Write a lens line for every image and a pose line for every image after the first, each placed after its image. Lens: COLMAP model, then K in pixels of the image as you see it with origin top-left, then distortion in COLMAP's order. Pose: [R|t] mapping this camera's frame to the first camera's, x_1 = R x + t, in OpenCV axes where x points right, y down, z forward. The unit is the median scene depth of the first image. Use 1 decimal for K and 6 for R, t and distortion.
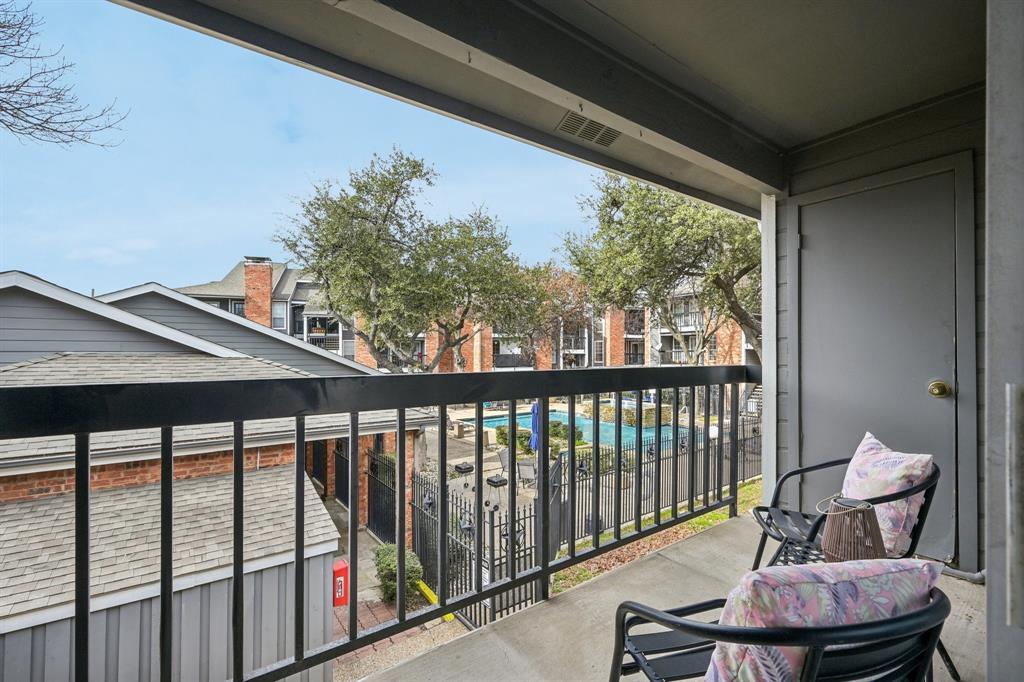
lens RADIAL K [[448.2, 0, 516.0], [0, 448.2, 347.3], [0, 0, 1]] dist [-0.004905, 0.000002]
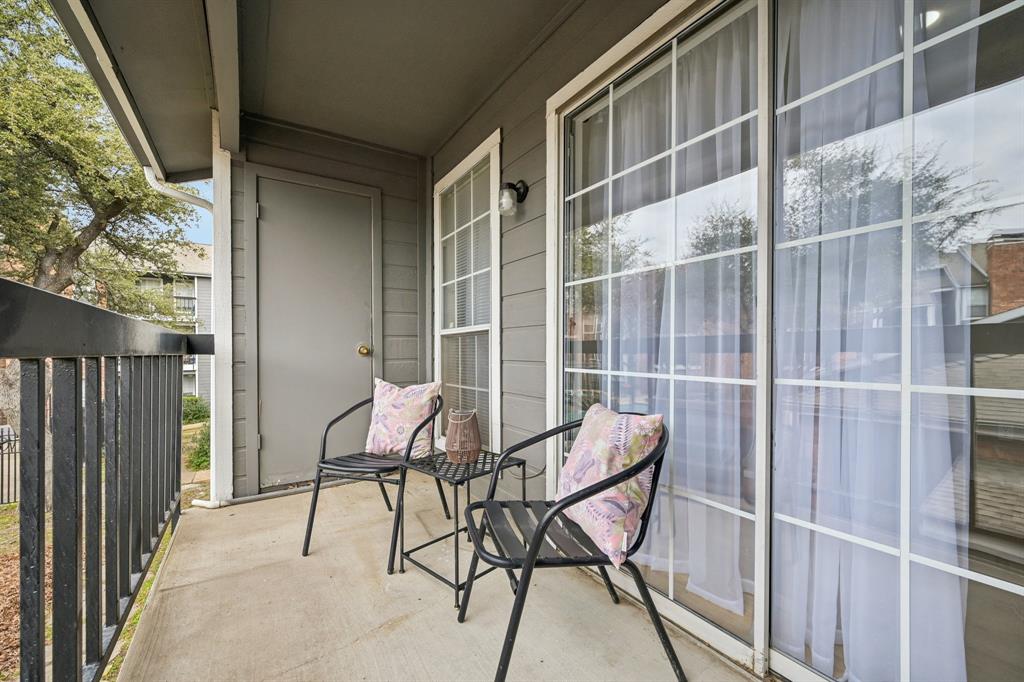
lens RADIAL K [[409.7, 0, 504.9], [0, 409.7, 348.1], [0, 0, 1]] dist [-0.003312, 0.001329]
pose [[0.073028, -0.000569, 0.997330, -0.052564], [-0.008709, 0.999961, 0.001208, 0.014316], [-0.997292, -0.008774, 0.073021, 0.080324]]
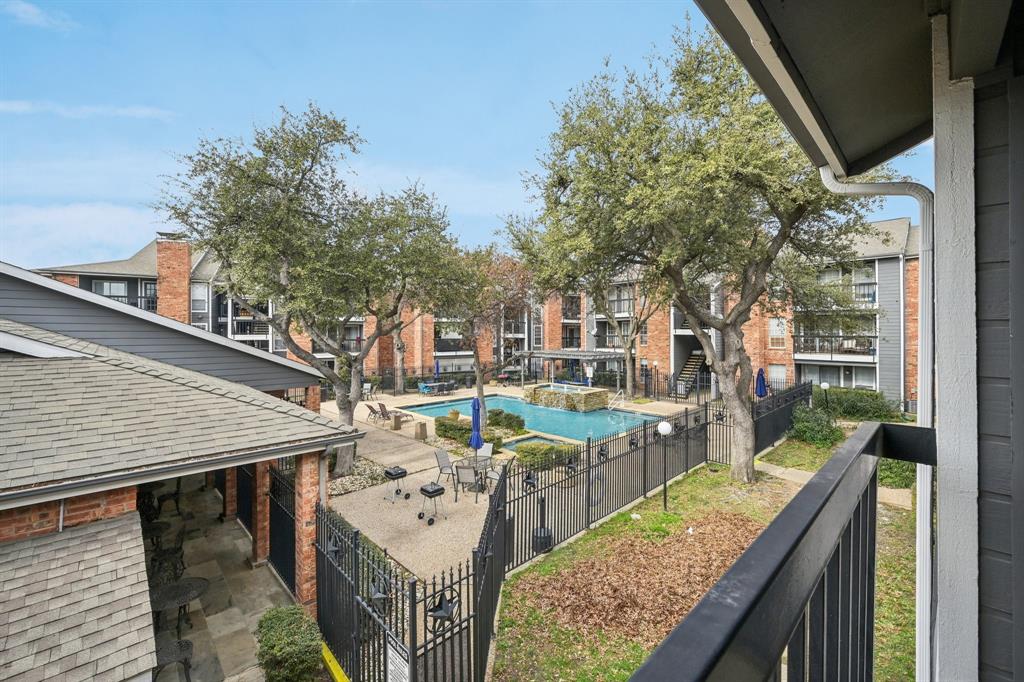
lens RADIAL K [[418.6, 0, 520.9], [0, 418.6, 333.9], [0, 0, 1]] dist [0.000110, -0.000098]
pose [[0.989073, -0.000639, 0.147423, 0.007954], [-0.000862, 0.999948, 0.010119, -0.015633], [-0.147422, -0.010135, 0.989022, 0.140332]]
